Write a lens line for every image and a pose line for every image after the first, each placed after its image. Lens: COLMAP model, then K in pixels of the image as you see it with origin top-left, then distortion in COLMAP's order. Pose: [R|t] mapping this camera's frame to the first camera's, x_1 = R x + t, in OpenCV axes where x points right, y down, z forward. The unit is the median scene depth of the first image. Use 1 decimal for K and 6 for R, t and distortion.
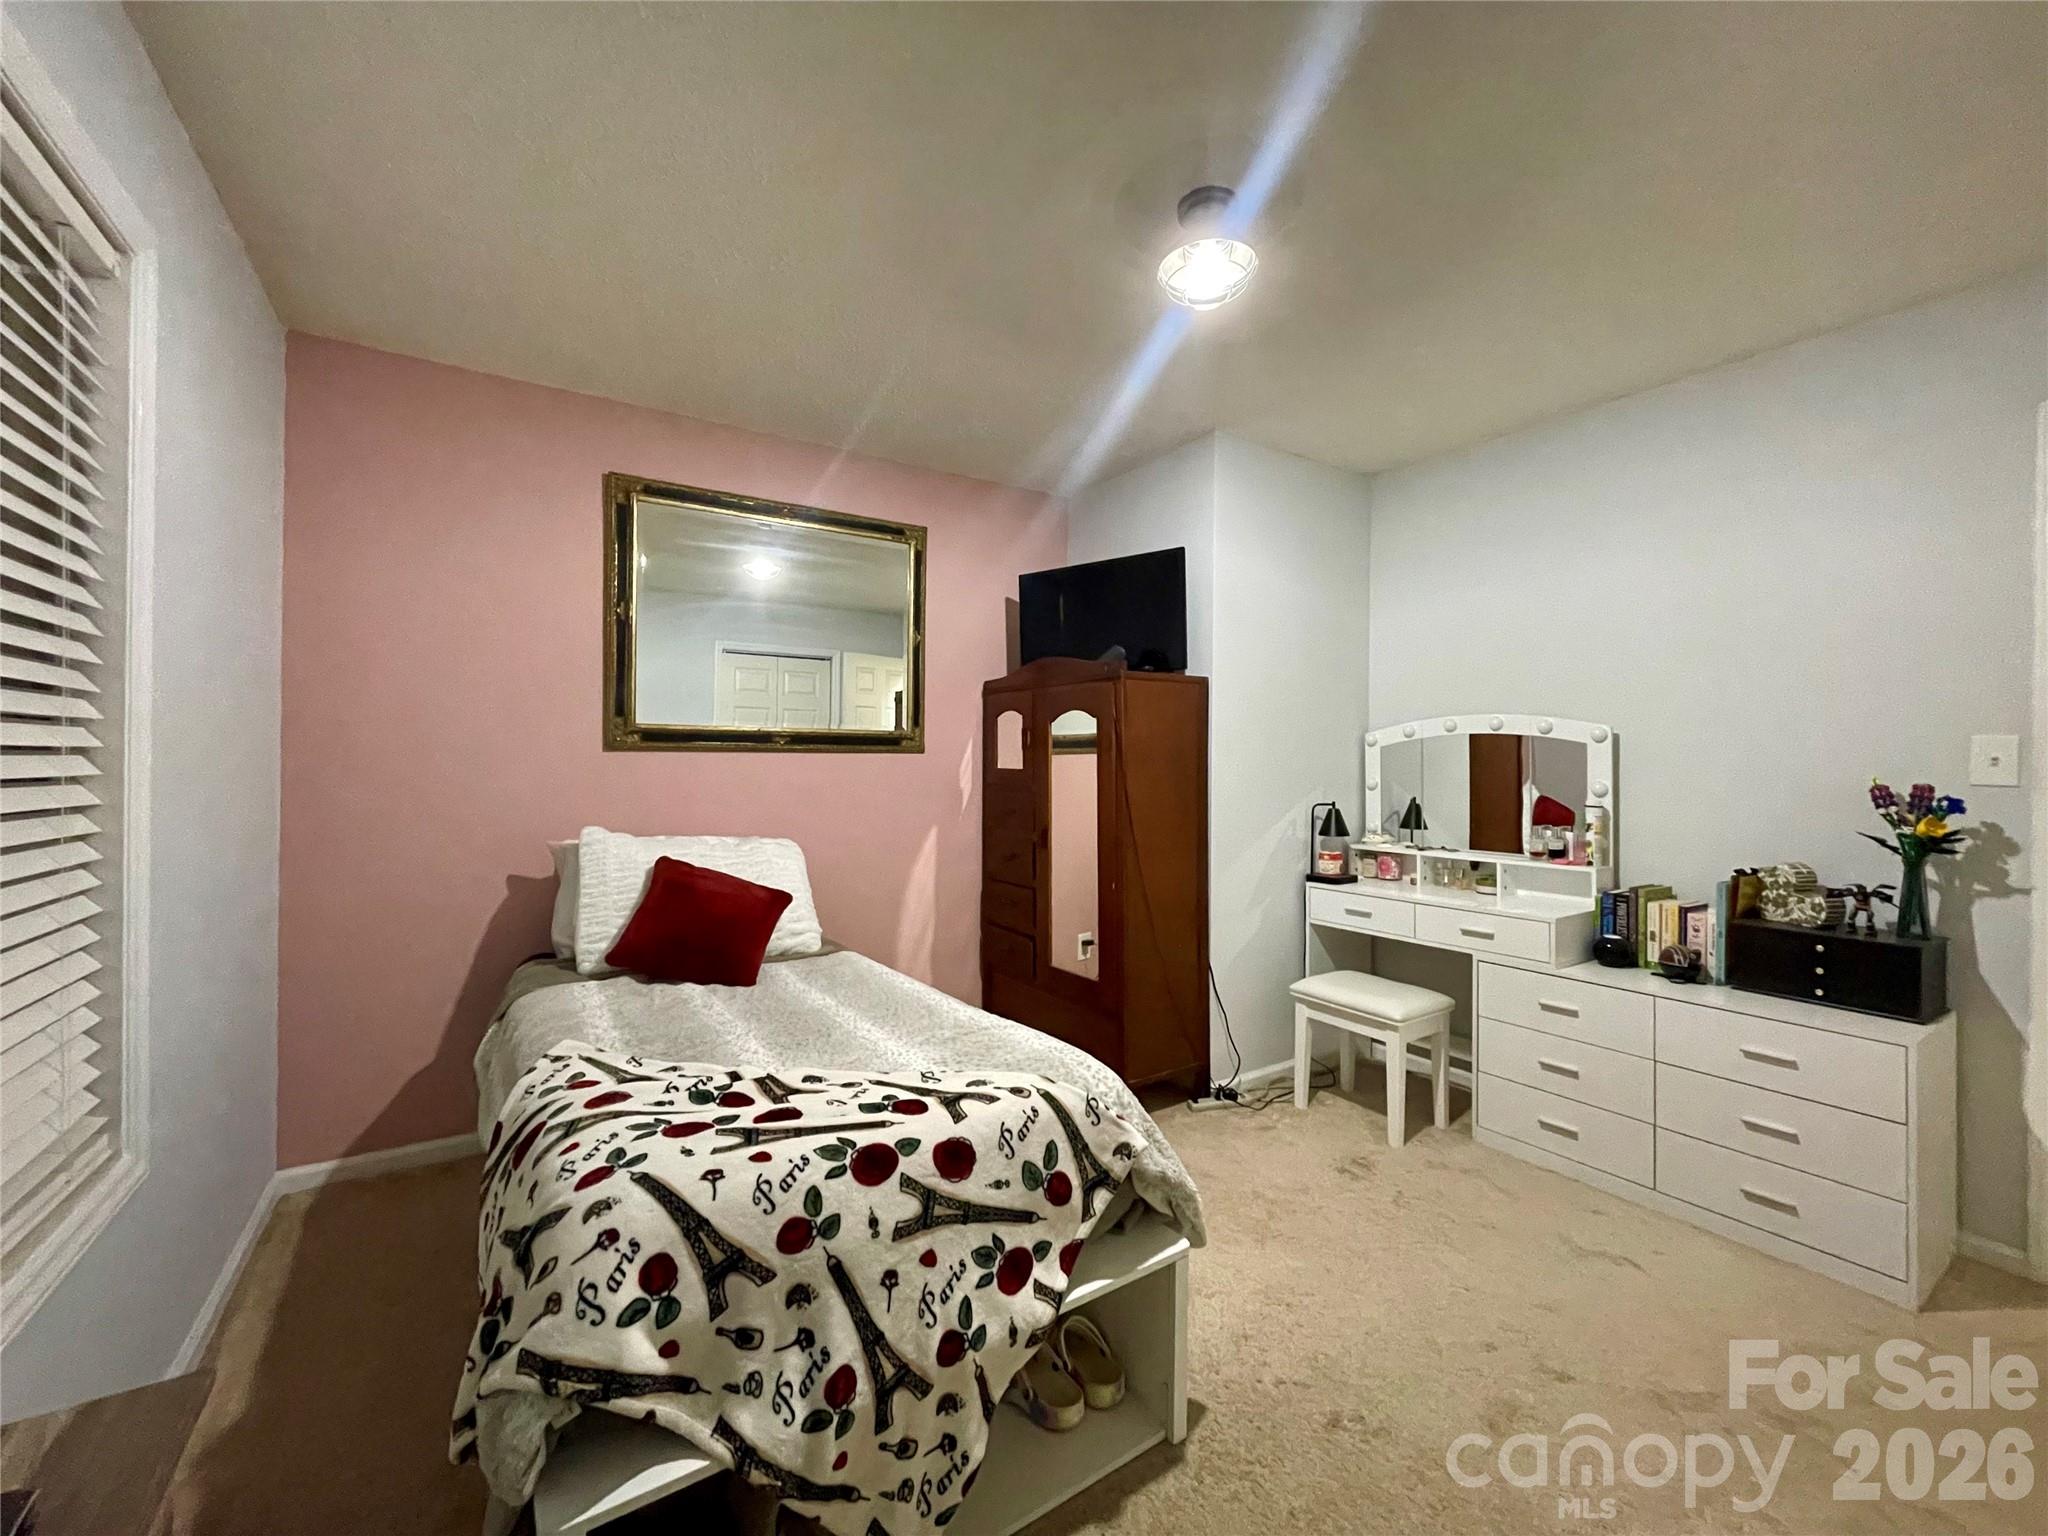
lens RADIAL K [[825.4, 0, 1017.6], [0, 825.4, 763.9], [0, 0, 1]] dist [-0.000187, -0.000154]
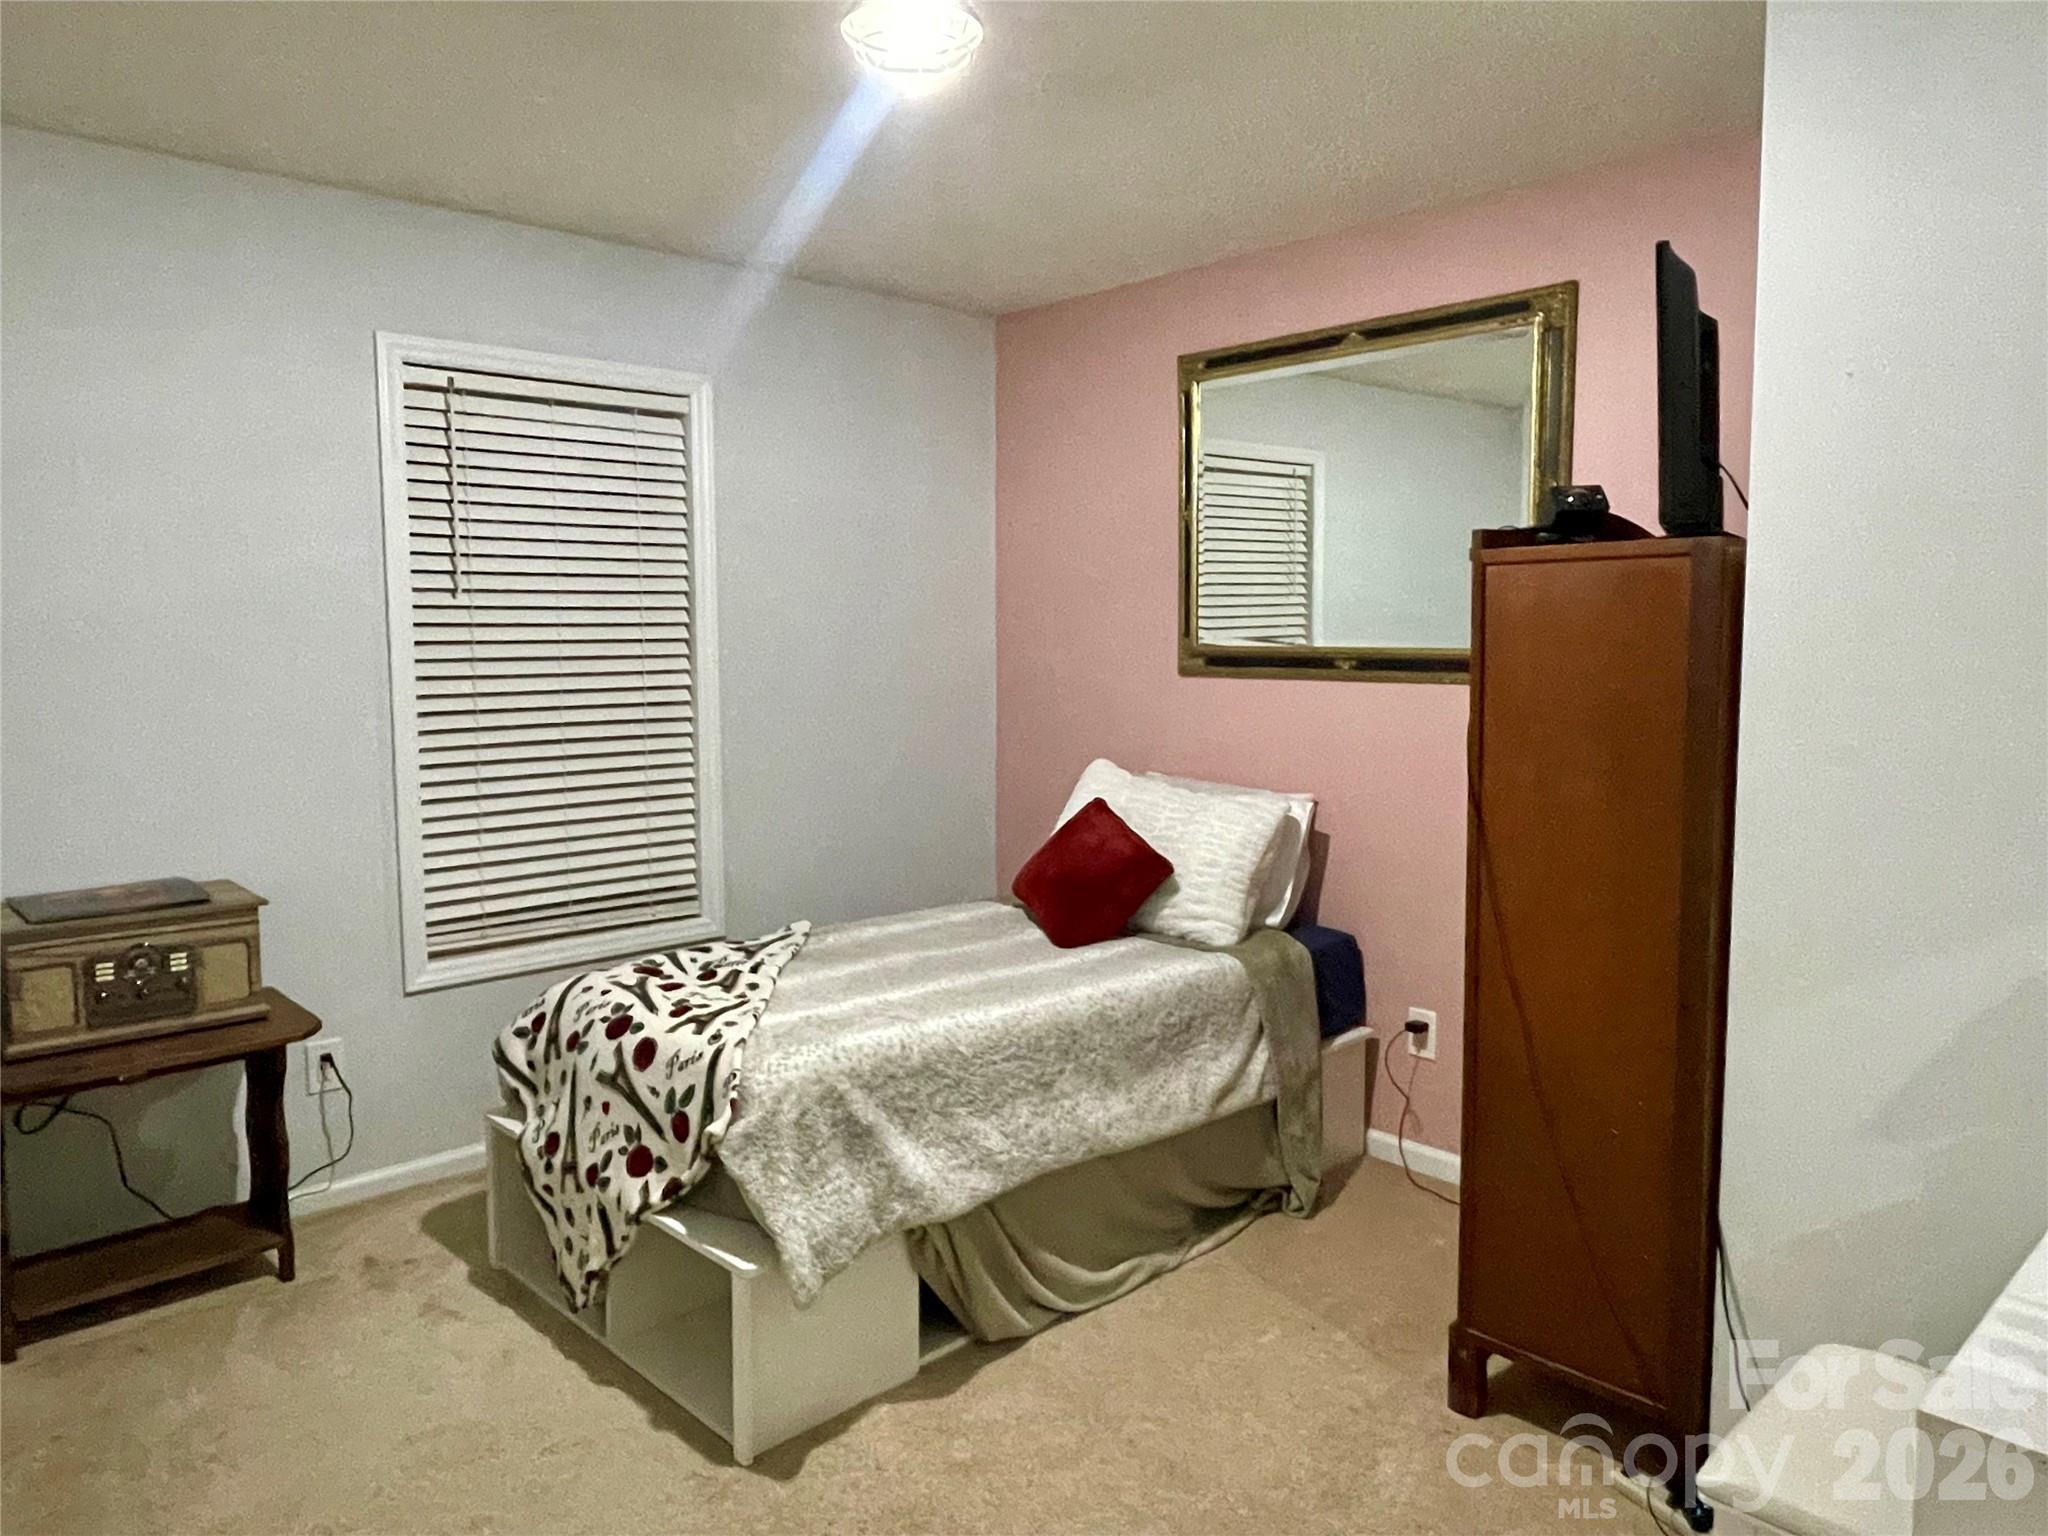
lens RADIAL K [[1391.6, 0, 1020.5], [0, 1391.6, 741.0], [0, 0, 1]] dist [-0.000018, 0.000201]
pose [[0.176542, 0.077759, -0.981217, 1.923580], [-0.001230, 0.996891, 0.078780, -0.129773], [0.984292, -0.012701, 0.176088, 1.162284]]
